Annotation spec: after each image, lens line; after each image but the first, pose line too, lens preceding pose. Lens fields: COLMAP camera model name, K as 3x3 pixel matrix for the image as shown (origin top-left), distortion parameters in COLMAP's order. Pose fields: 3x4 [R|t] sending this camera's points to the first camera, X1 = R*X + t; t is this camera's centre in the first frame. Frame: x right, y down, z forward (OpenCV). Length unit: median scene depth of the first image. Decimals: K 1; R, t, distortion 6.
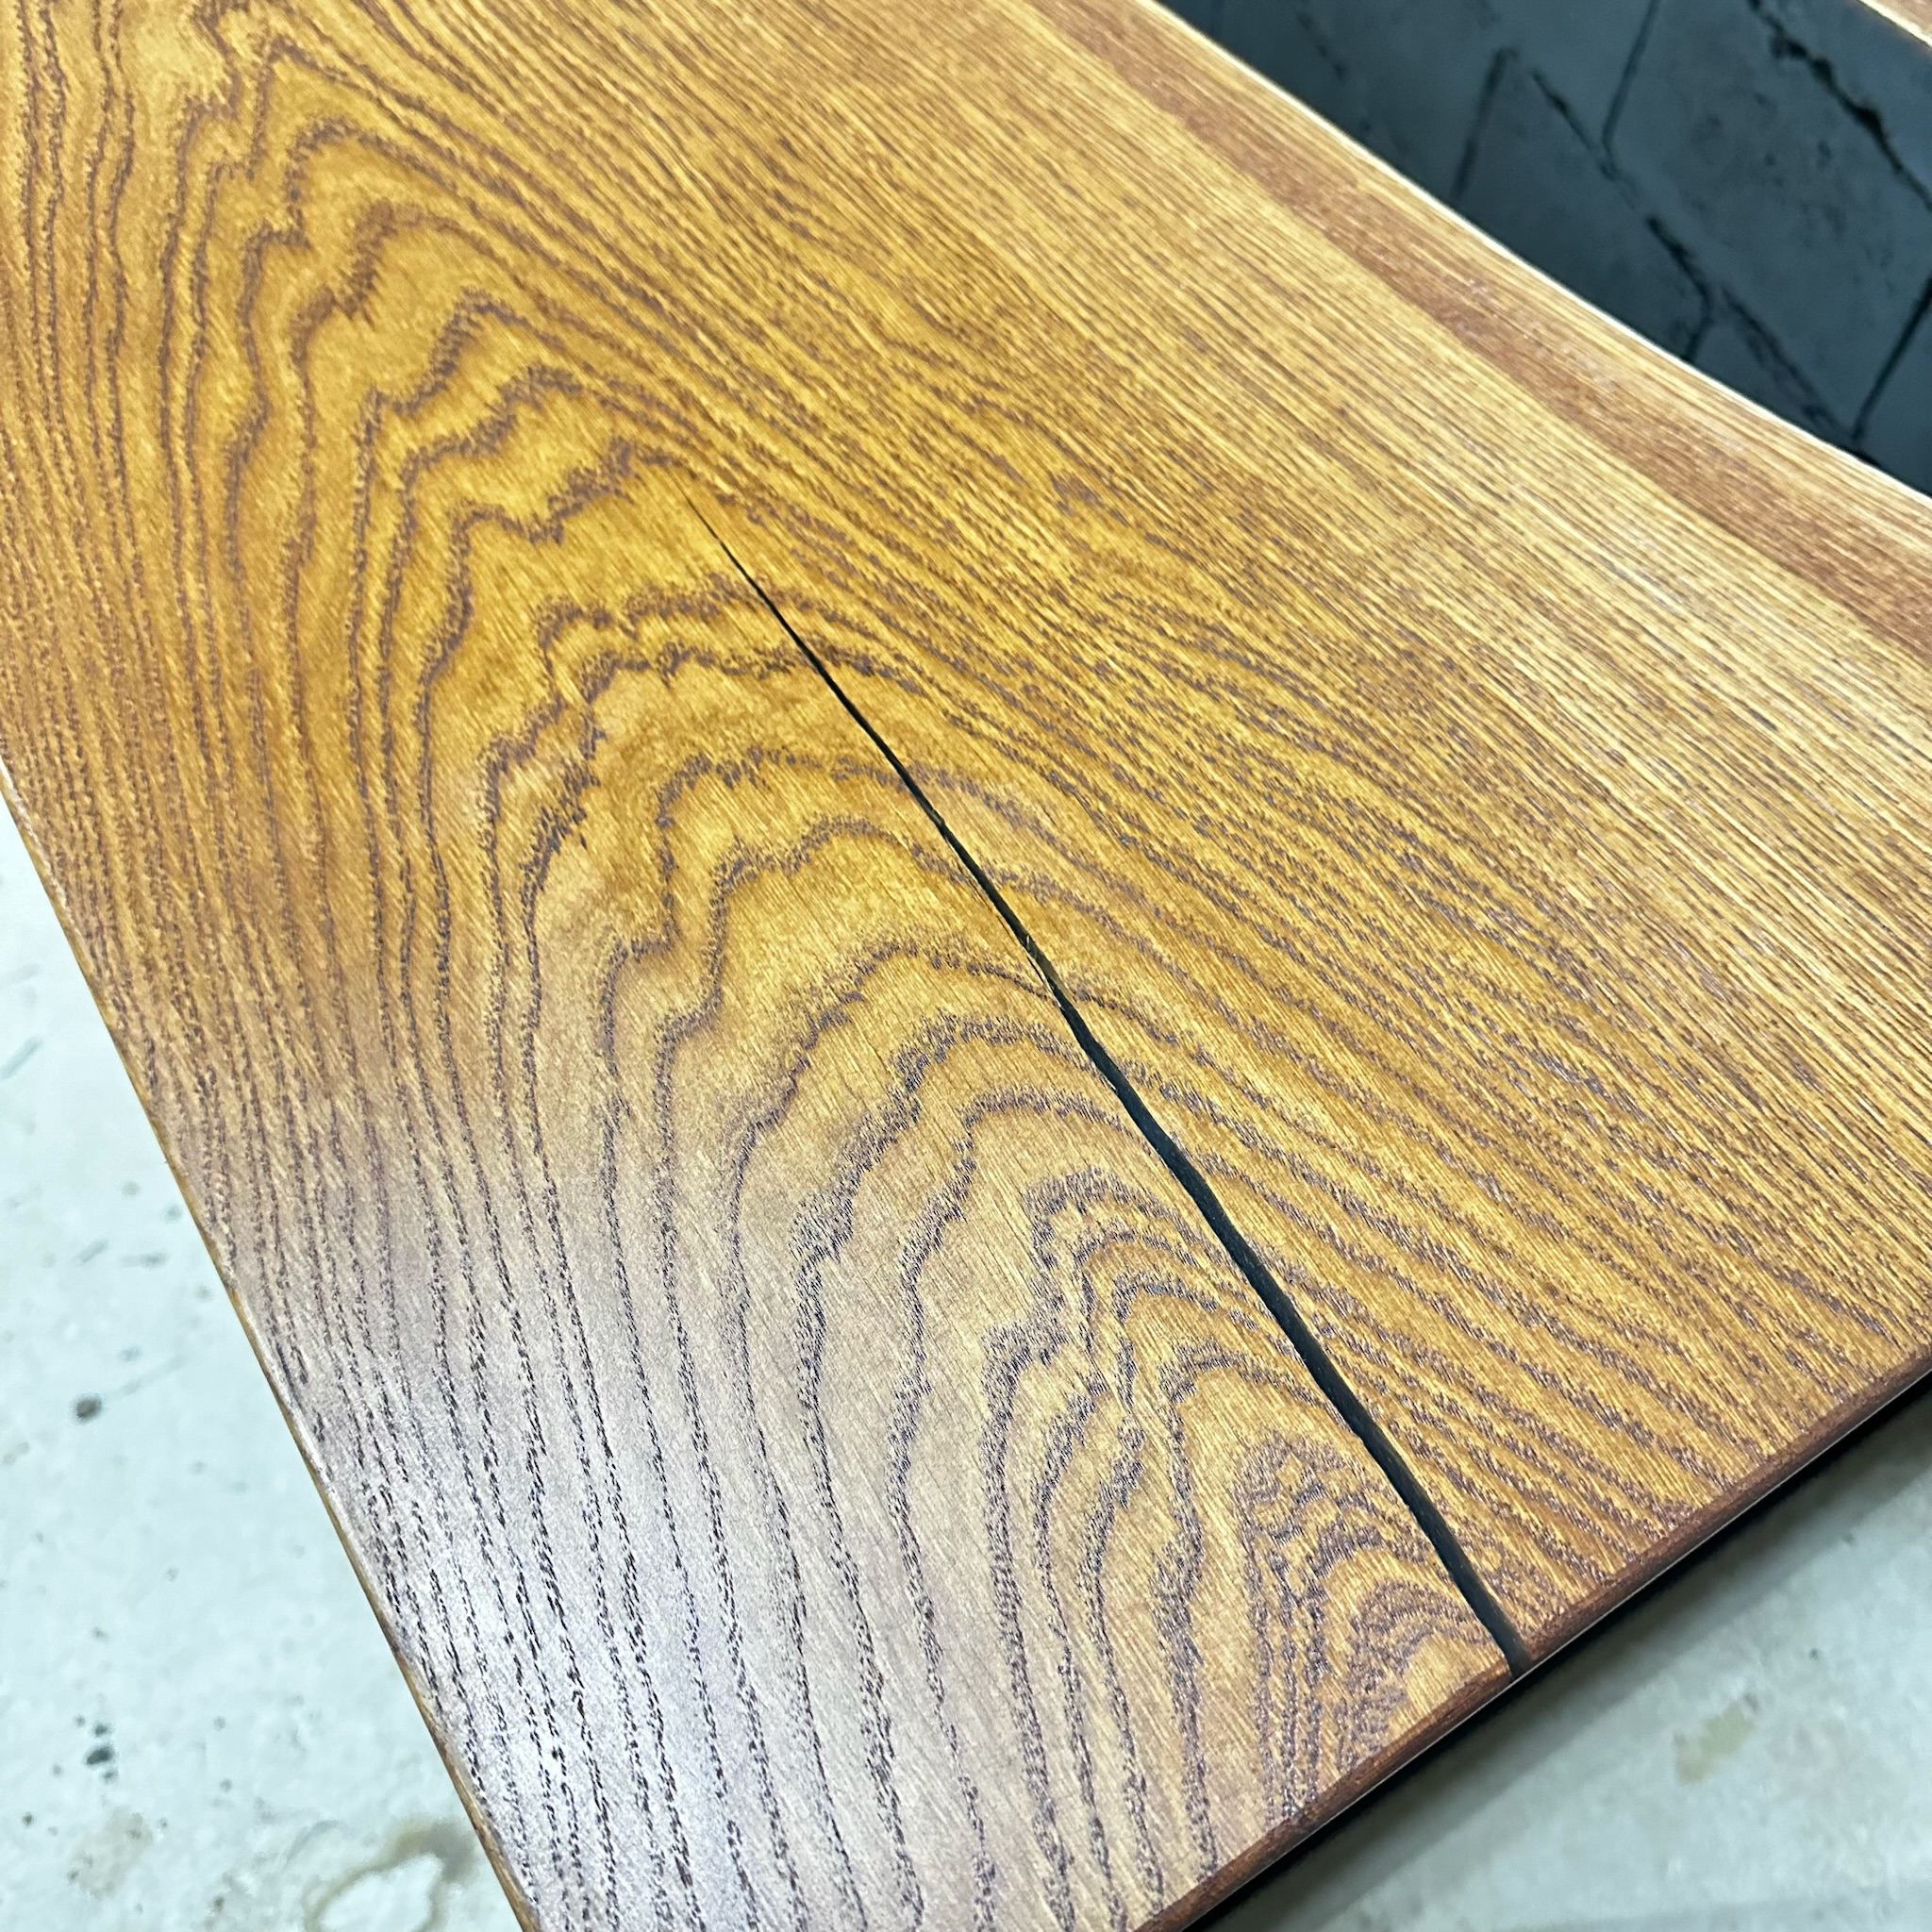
lens RADIAL K [[1841.2, 0, 913.9], [0, 1841.2, 1053.7], [0, 0, 1]] dist [0.018063, 0.000000]
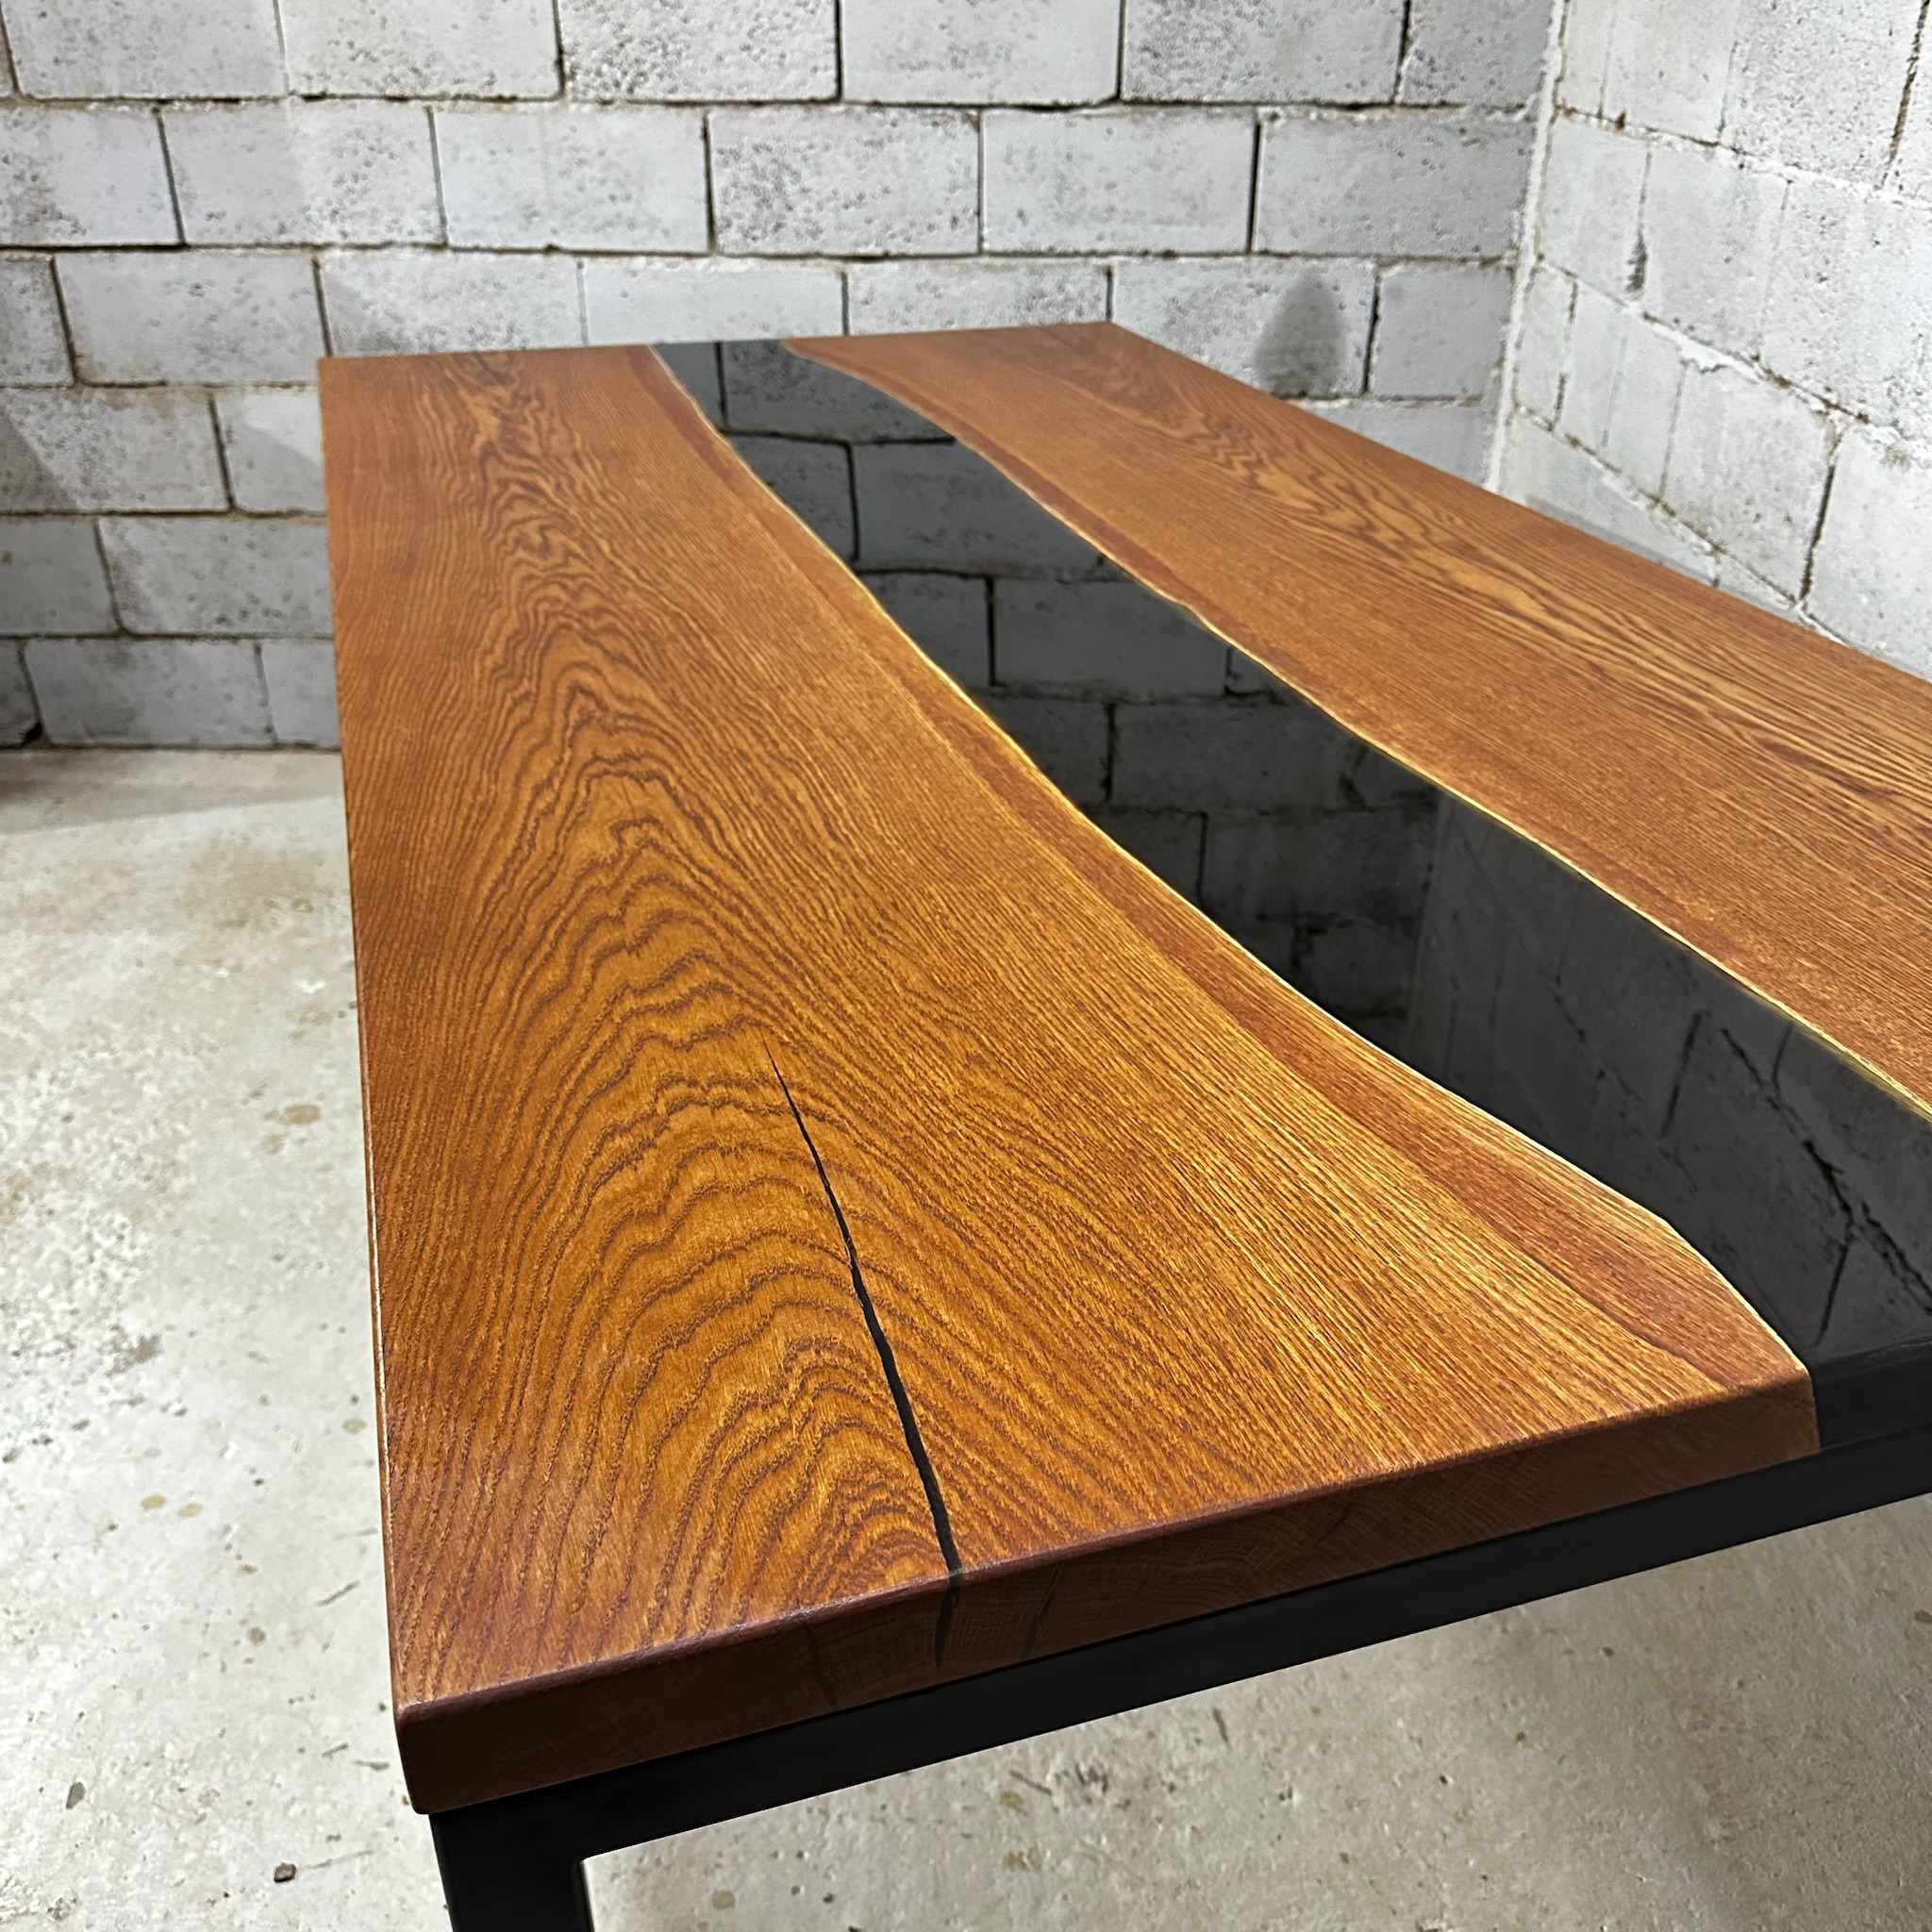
lens RADIAL K [[1841.2, 0, 961.2], [0, 1841.2, 938.4], [0, 0, 1]] dist [0.018063, 0.000000]
pose [[0.968494, 0.078285, -0.236413, 0.499494], [-0.190007, 0.845949, -0.498265, 0.493132], [0.160987, 0.527487, 0.834171, -0.548707]]
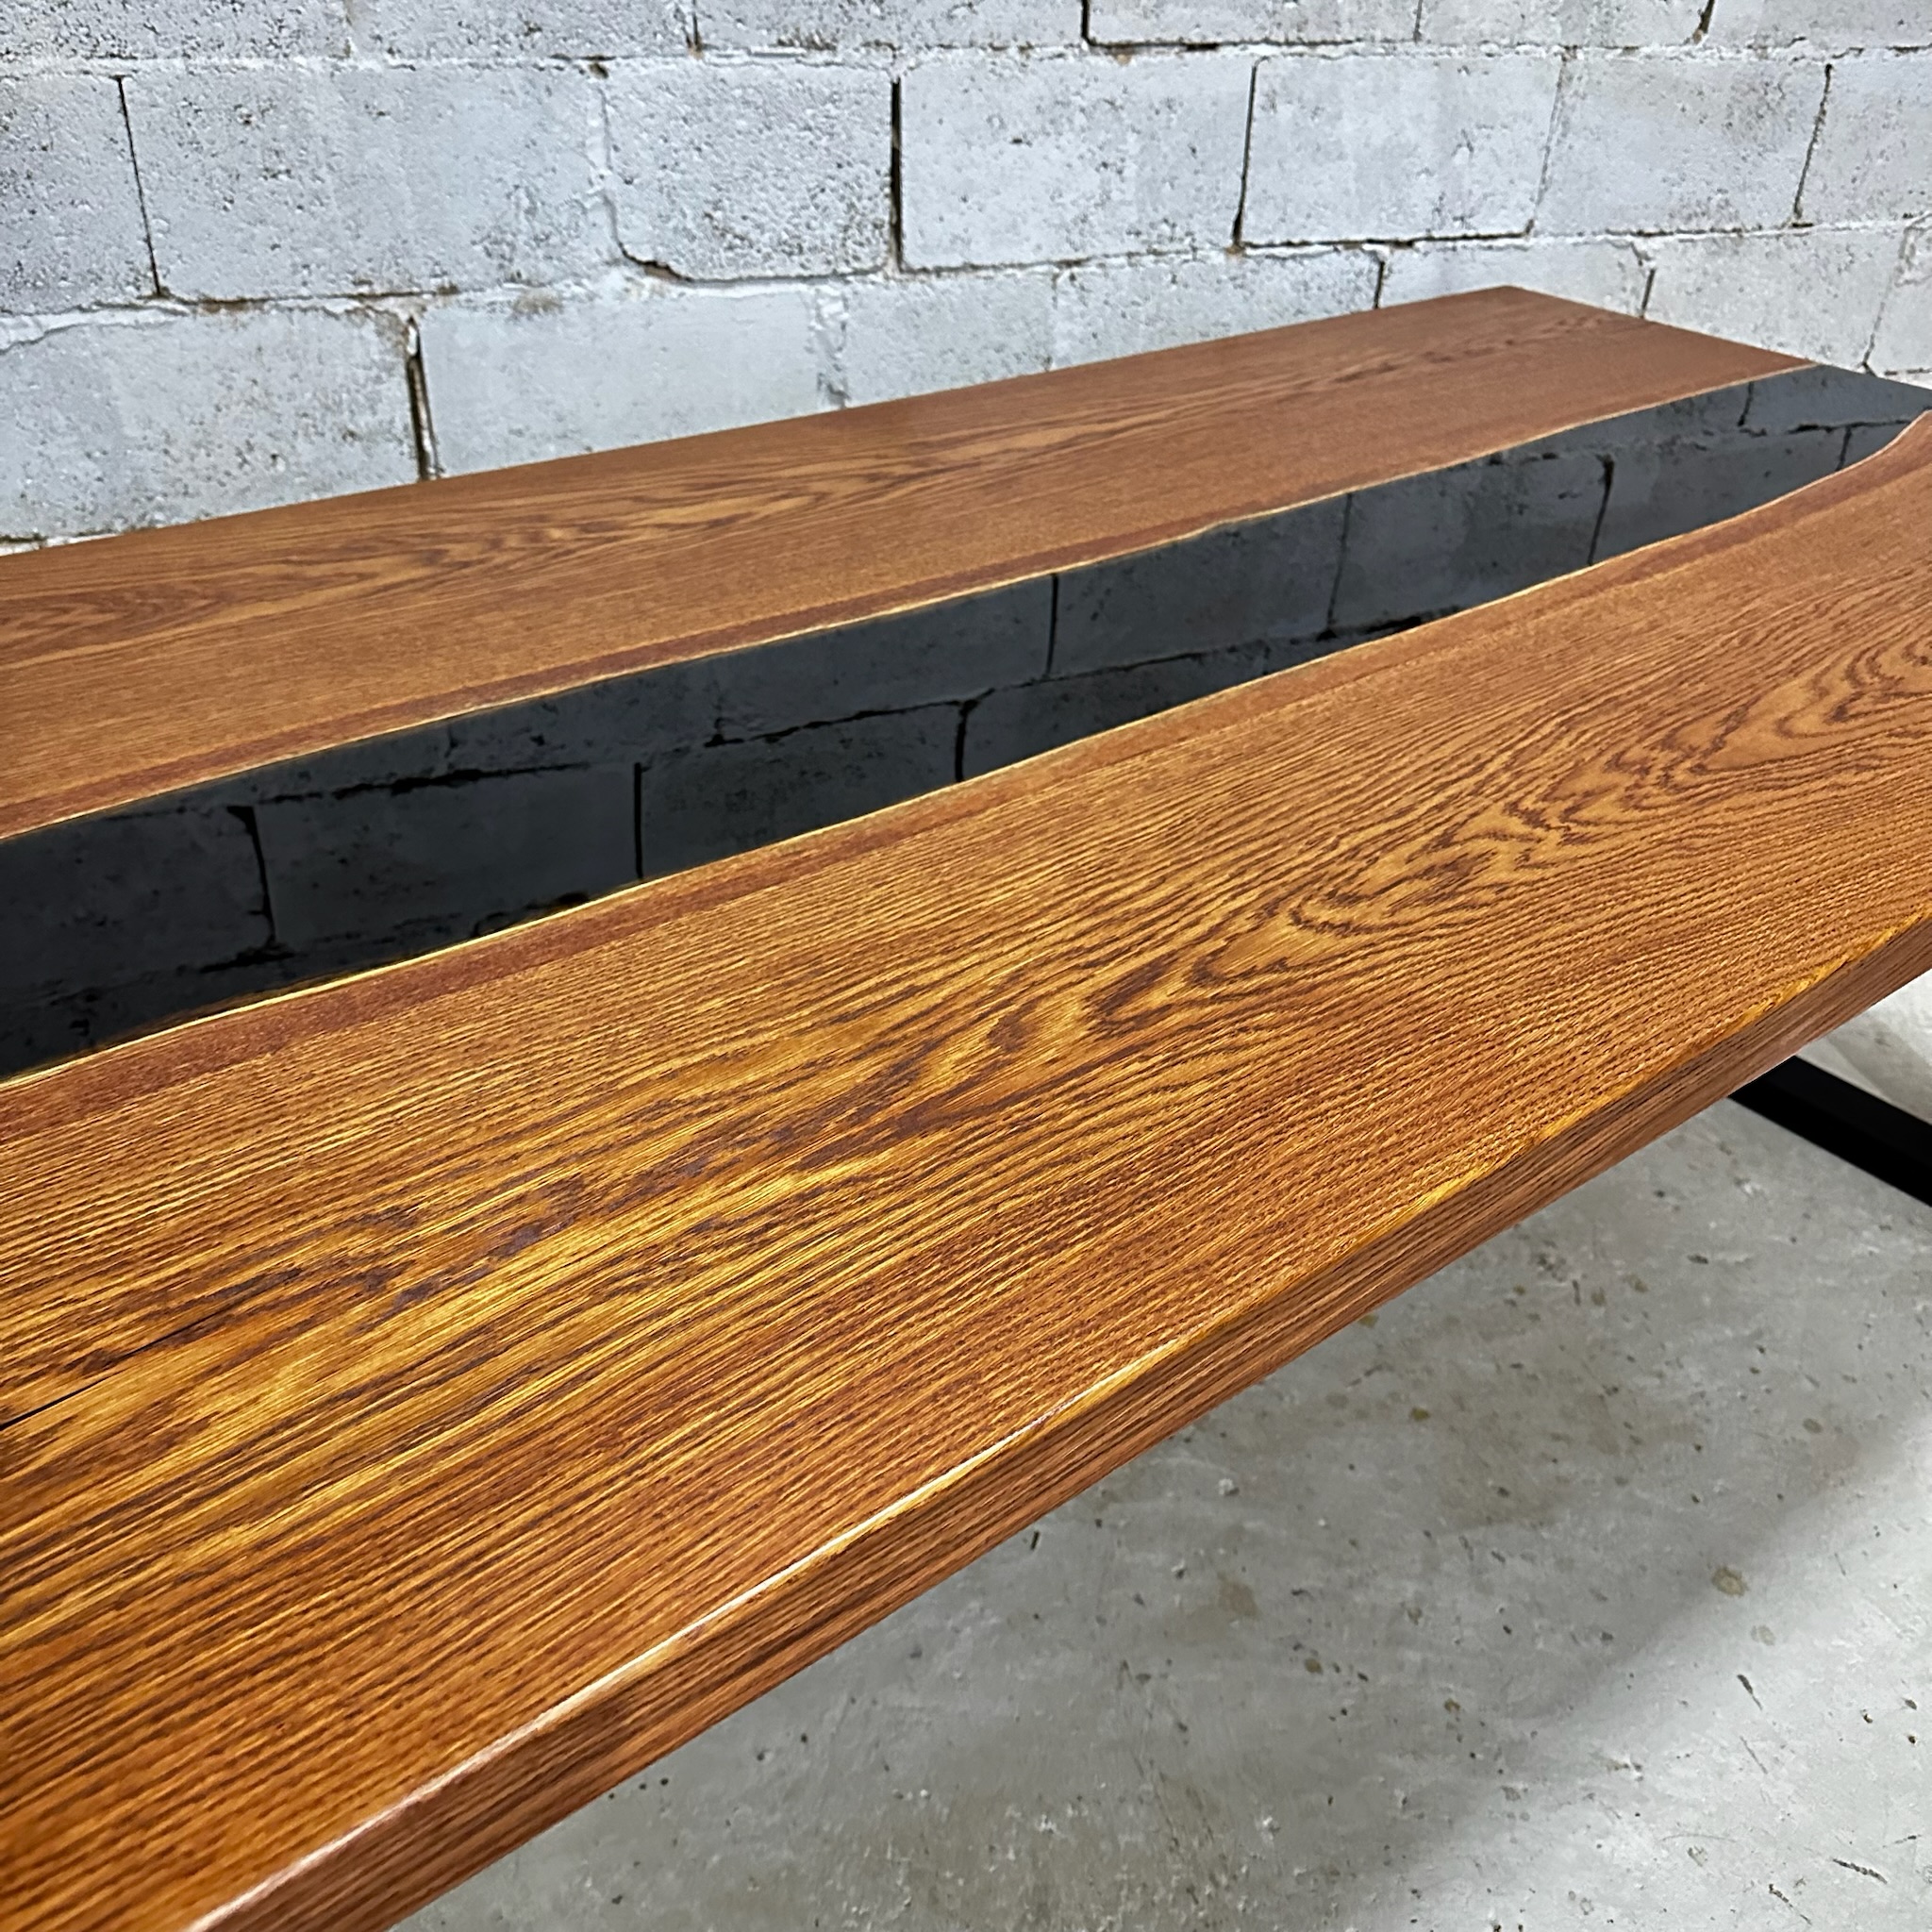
lens RADIAL K [[1841.2, 0, 1002.4], [0, 1841.2, 950.1], [0, 0, 1]] dist [0.018063, 0.000000]
pose [[-0.122884, -0.559131, 0.819922, -2.811824], [0.828567, 0.396938, 0.394864, -2.880675], [-0.546239, 0.727882, 0.414500, 1.286096]]
